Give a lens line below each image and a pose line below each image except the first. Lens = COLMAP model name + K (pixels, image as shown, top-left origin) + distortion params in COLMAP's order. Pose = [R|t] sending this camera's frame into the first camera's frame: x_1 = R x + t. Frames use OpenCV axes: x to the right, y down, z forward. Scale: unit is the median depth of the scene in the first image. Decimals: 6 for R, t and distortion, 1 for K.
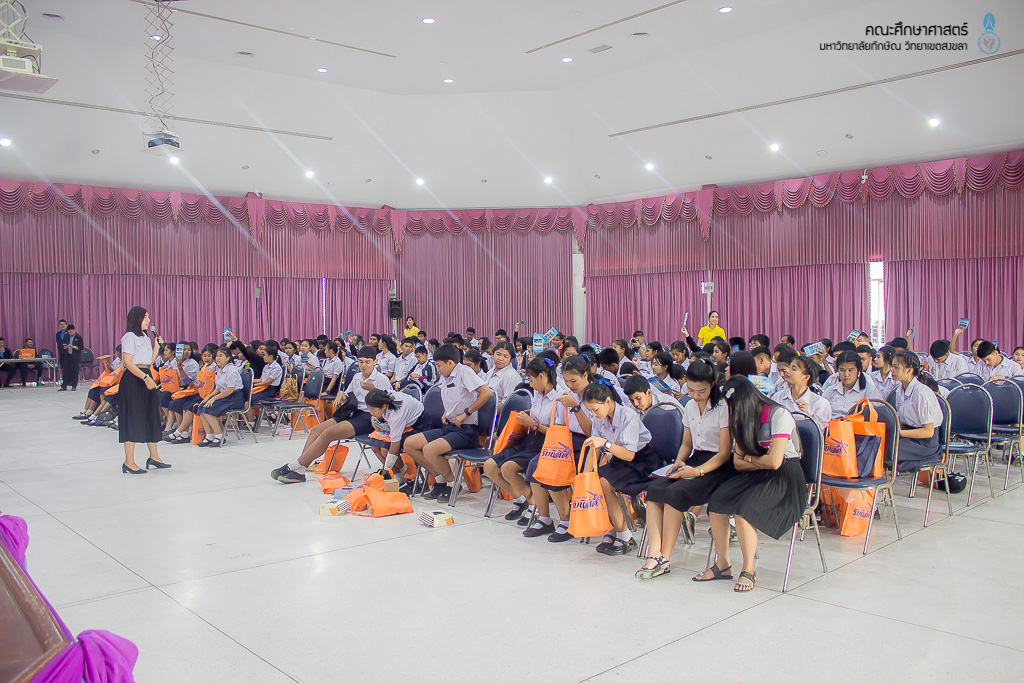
lens RADIAL K [[853.2, 0, 513.7], [0, 853.2, 341.1], [0, 0, 1]] dist [-0.136150, 0.096950]
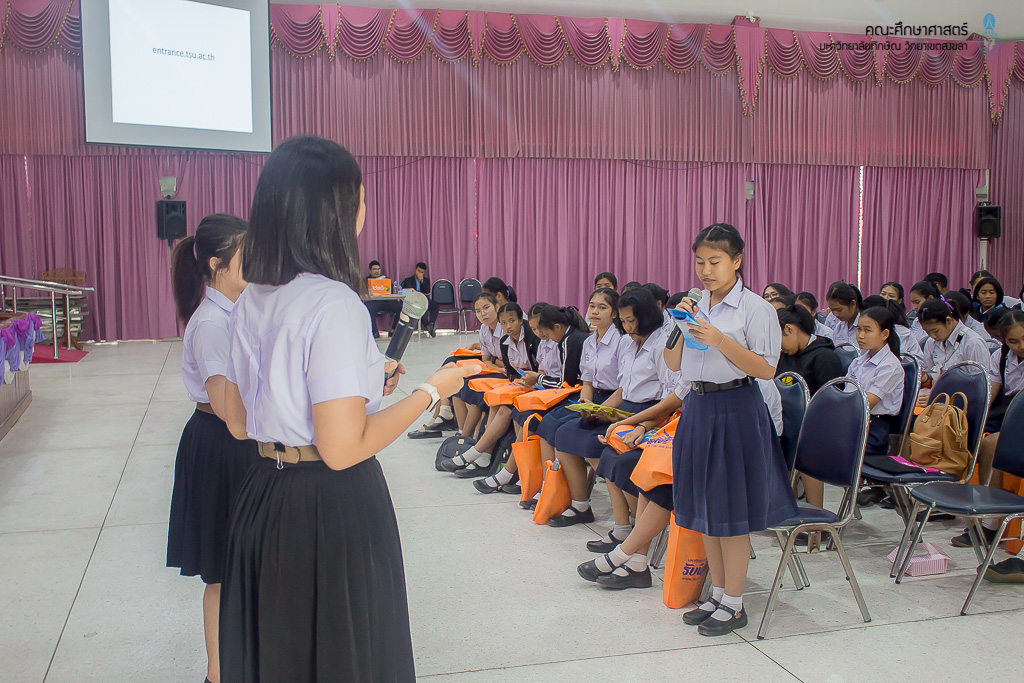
lens RADIAL K [[1121.0, 0, 510.1], [0, 1121.0, 341.5], [0, 0, 1]] dist [-0.076209, 0.000000]
pose [[0.890685, 0.051229, -0.451726, -0.092973], [-0.022179, 0.997344, 0.069375, -0.003018], [0.454080, -0.051773, 0.889455, 0.224520]]
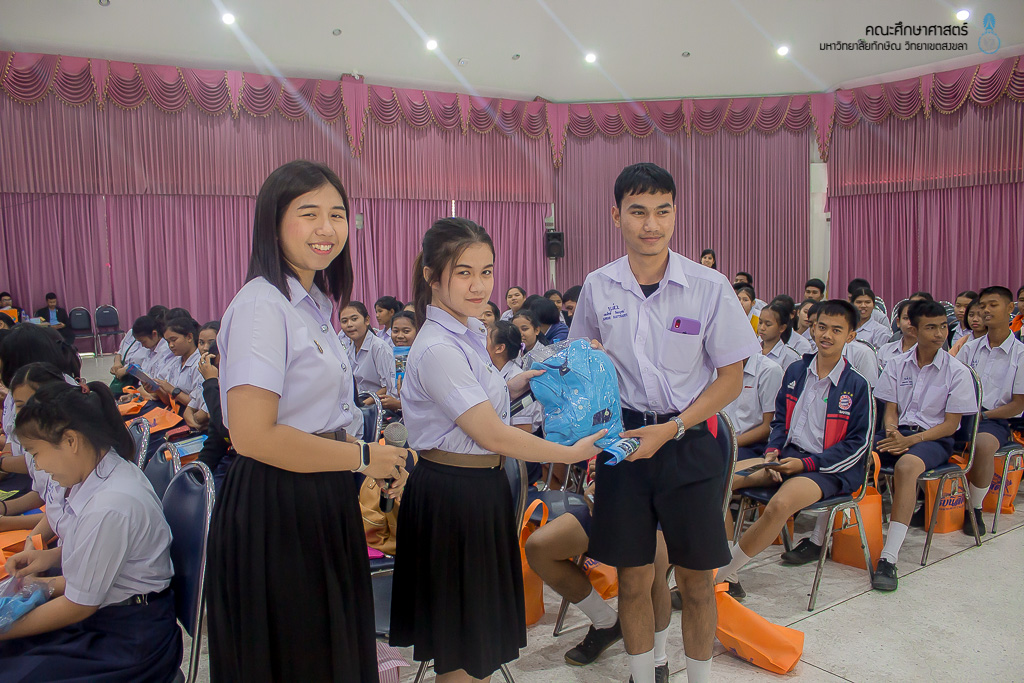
lens RADIAL K [[853.2, 0, 521.6], [0, 853.2, 347.4], [0, 0, 1]] dist [-0.136150, 0.096950]
pose [[0.991654, 0.005978, -0.128789, -0.079821], [0.003550, 0.997280, 0.073619, -0.005287], [0.128879, -0.073462, 0.988936, 0.314747]]
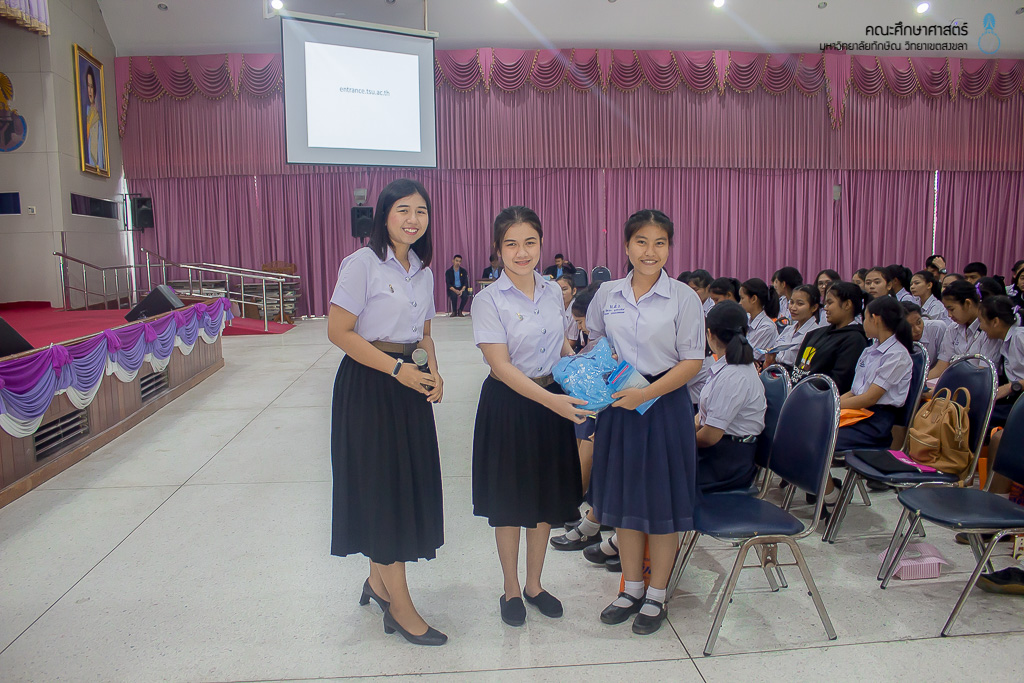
lens RADIAL K [[853.2, 0, 514.3], [0, 853.2, 343.5], [0, 0, 1]] dist [-0.136150, 0.096950]
pose [[0.794105, 0.075812, -0.603033, -0.087284], [-0.014314, 0.994248, 0.106146, -0.003120], [0.607612, -0.075659, 0.790623, 0.276785]]
